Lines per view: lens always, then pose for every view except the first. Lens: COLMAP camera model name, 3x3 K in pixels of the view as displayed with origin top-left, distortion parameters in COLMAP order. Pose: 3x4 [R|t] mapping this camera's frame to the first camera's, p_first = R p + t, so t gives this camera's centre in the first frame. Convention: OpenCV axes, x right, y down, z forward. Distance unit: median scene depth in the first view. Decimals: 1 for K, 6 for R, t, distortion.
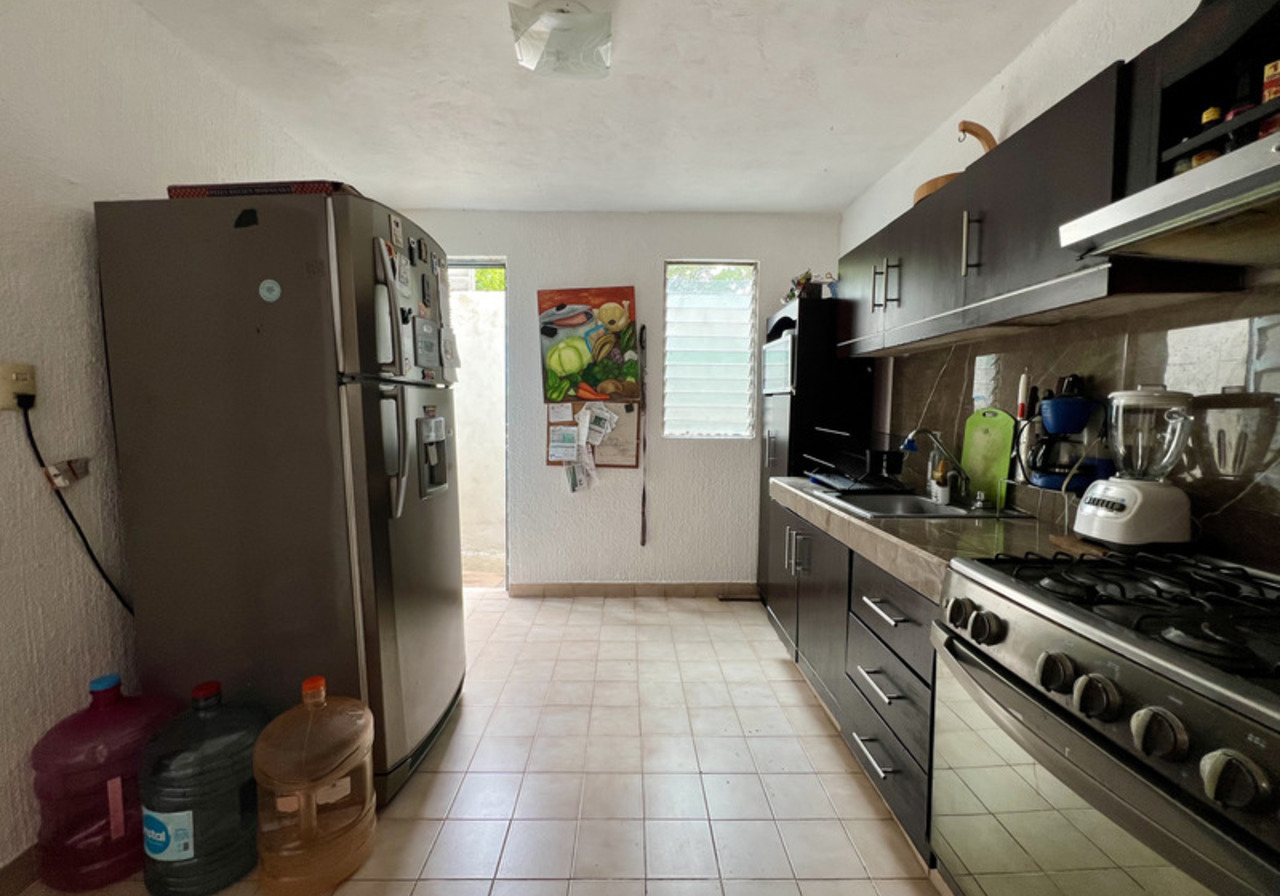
lens RADIAL K [[512.3, 0, 639.0], [0, 512.3, 448.4], [0, 0, 1]] dist [-0.000606, -0.000126]
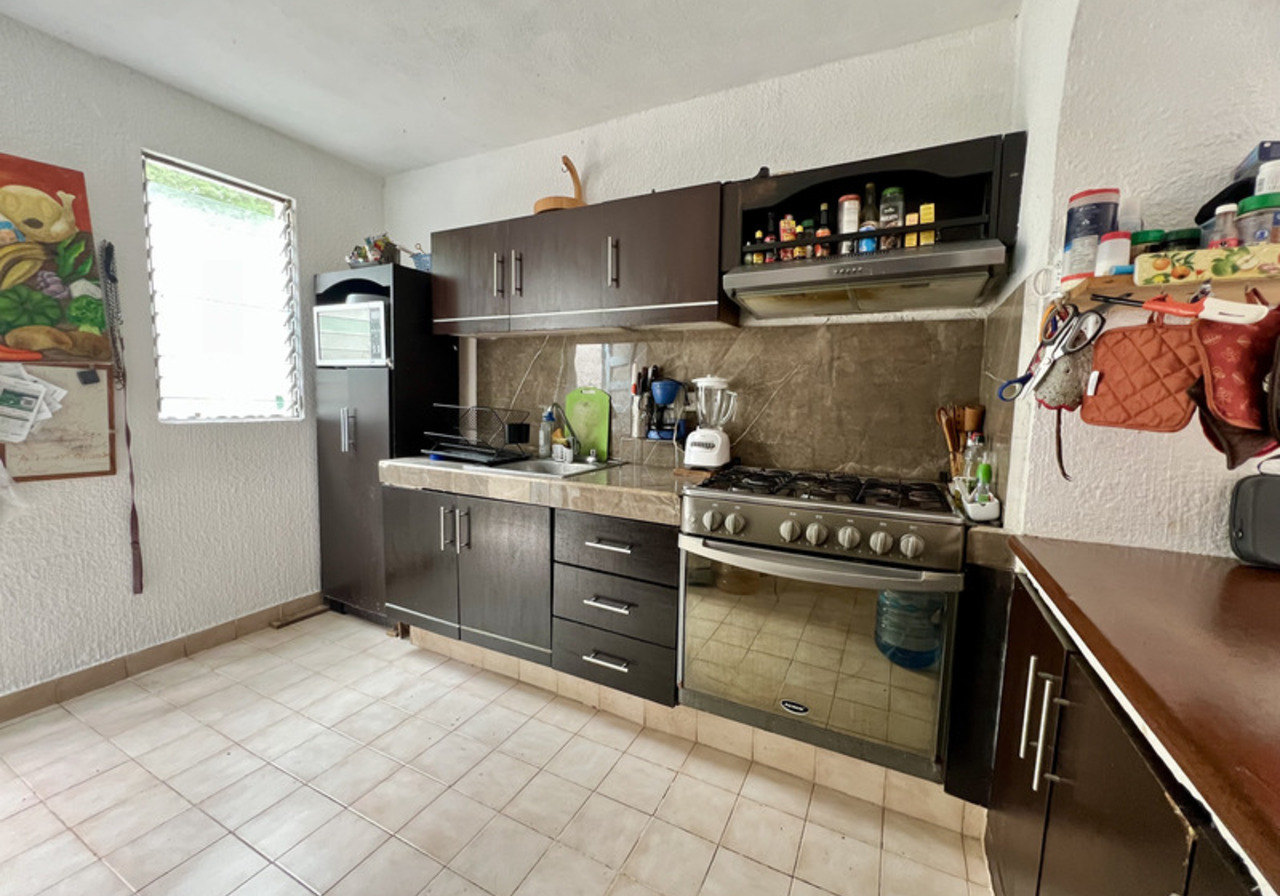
lens RADIAL K [[512.3, 0, 637.4], [0, 512.3, 448.6], [0, 0, 1]] dist [-0.000606, -0.000126]
pose [[0.472351, -0.087485, 0.877058, -0.253292], [0.051782, 0.996098, 0.071471, -0.004387], [-0.879888, 0.011656, 0.475038, 0.147420]]
